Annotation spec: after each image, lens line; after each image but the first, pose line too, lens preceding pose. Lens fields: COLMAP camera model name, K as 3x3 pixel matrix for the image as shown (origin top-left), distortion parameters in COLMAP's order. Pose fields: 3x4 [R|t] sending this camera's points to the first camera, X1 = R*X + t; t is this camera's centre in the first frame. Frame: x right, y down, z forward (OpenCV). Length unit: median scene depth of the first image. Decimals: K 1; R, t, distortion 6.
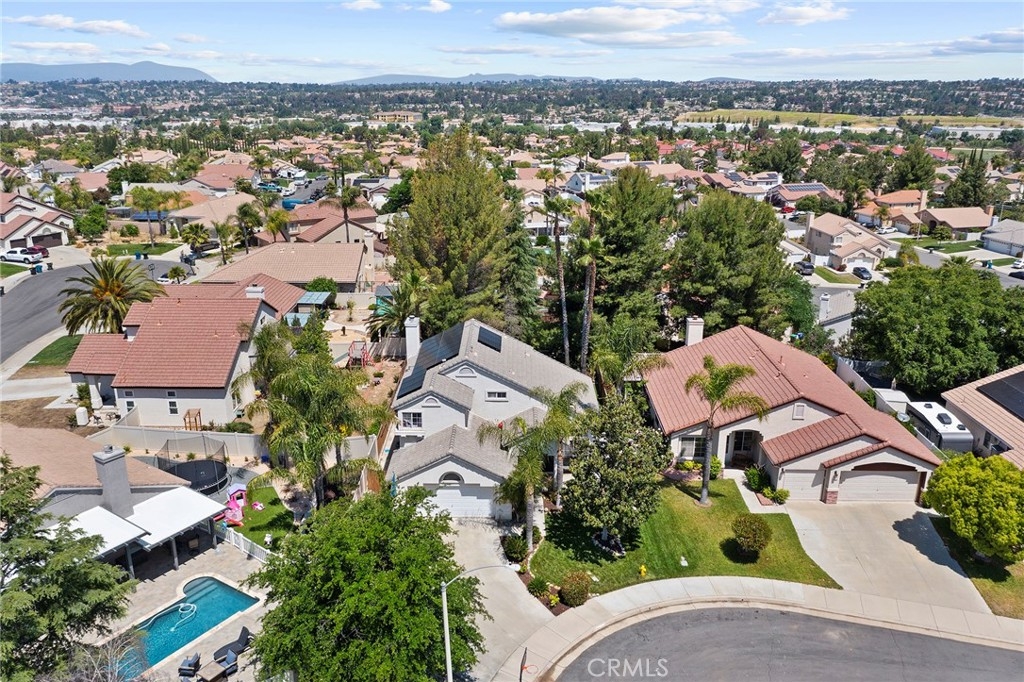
lens RADIAL K [[799.1, 0, 512.0], [0, 799.1, 341.0], [0, 0, 1]] dist [-0.015360, 0.002851]
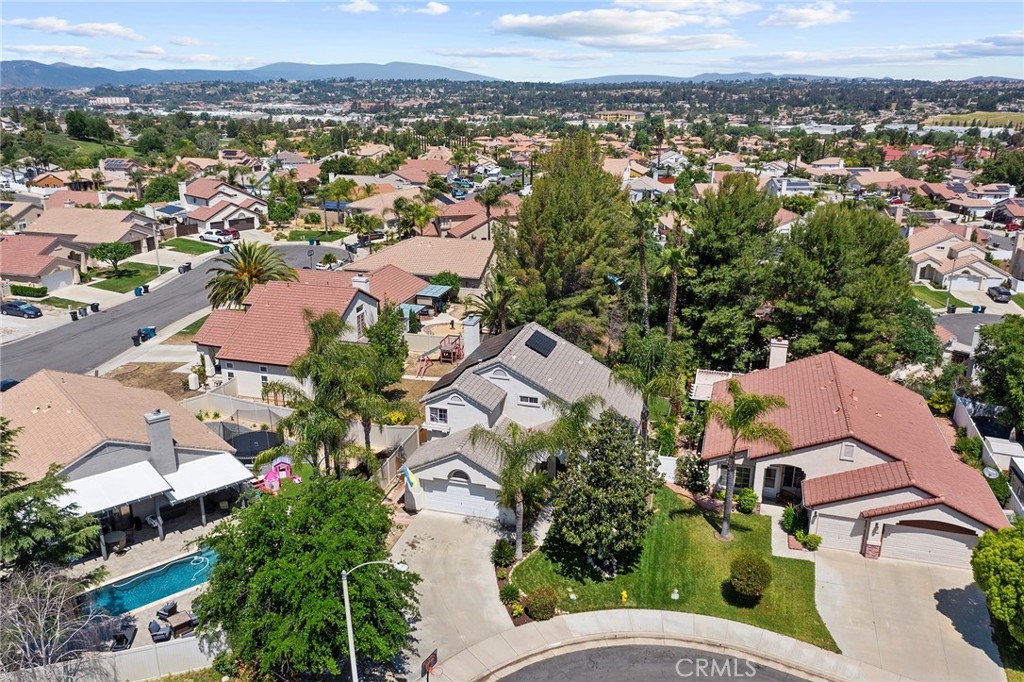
lens RADIAL K [[799.1, 0, 512.0], [0, 799.1, 341.0], [0, 0, 1]] dist [-0.015360, 0.002851]
pose [[0.962376, 0.082703, -0.258830, 0.164831], [-0.082385, 0.996527, 0.012097, -0.012422], [0.258931, 0.009682, 0.965847, 0.021446]]
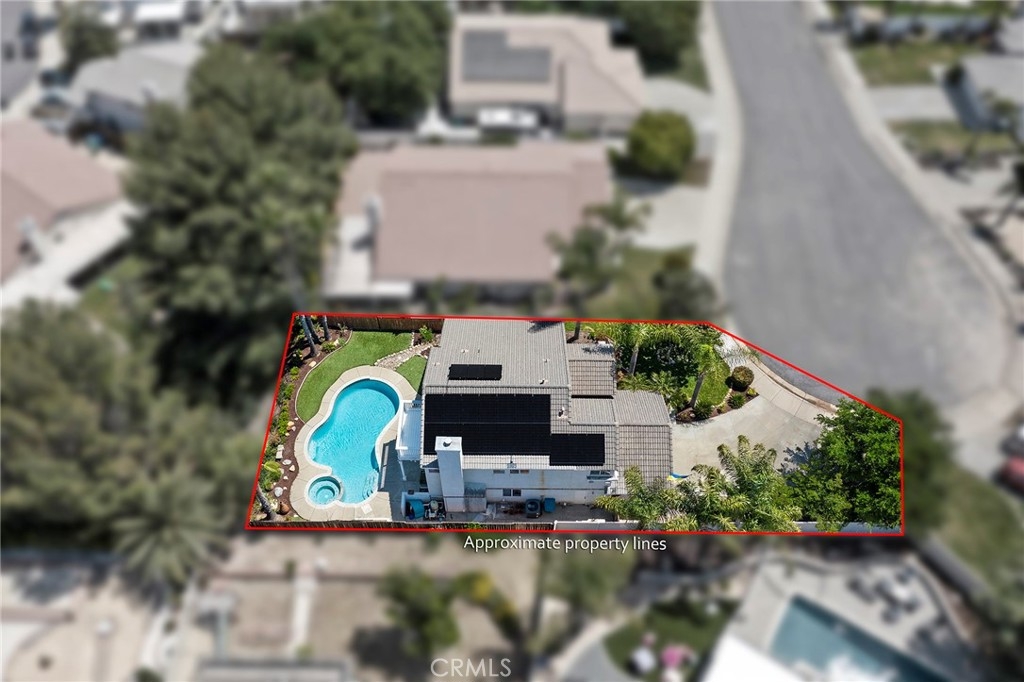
lens RADIAL K [[798.2, 0, 512.0], [0, 798.2, 341.0], [0, 0, 1]] dist [-0.033971, -0.003660]
pose [[0.008456, -0.798110, 0.602453, -0.444117], [0.304299, 0.575954, 0.758735, -0.567372], [-0.952539, 0.176910, 0.247734, 0.623541]]
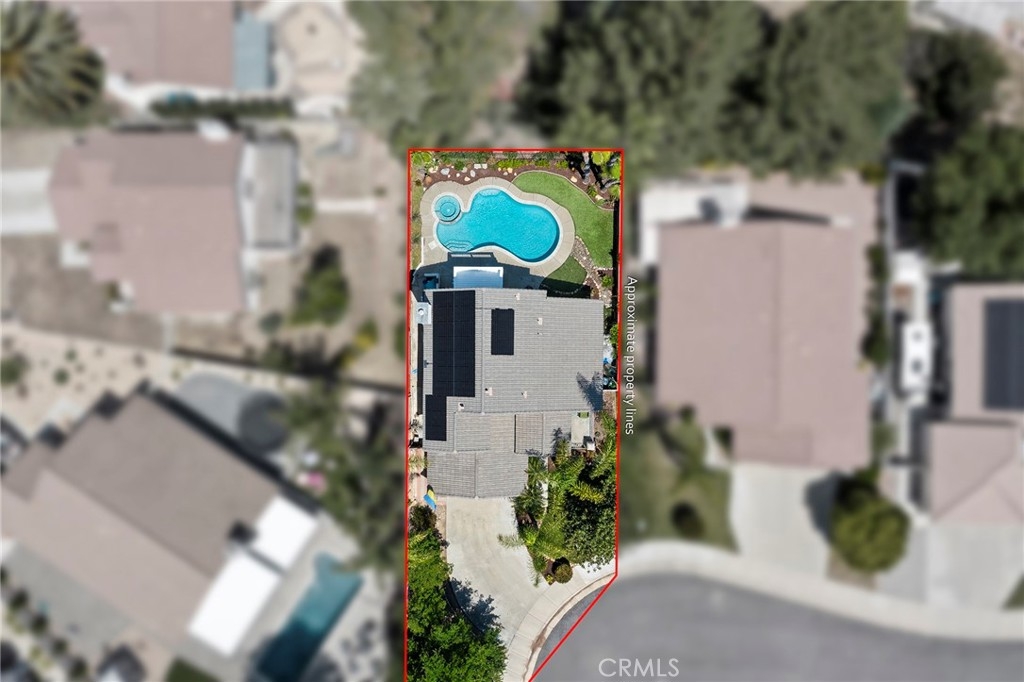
lens RADIAL K [[799.1, 0, 512.0], [0, 799.1, 341.0], [0, 0, 1]] dist [-0.015360, 0.002851]
pose [[0.999837, 0.005053, -0.017342, 0.001985], [0.014871, 0.314772, 0.949051, -0.801401], [0.010254, -0.949154, 0.314645, 0.568696]]
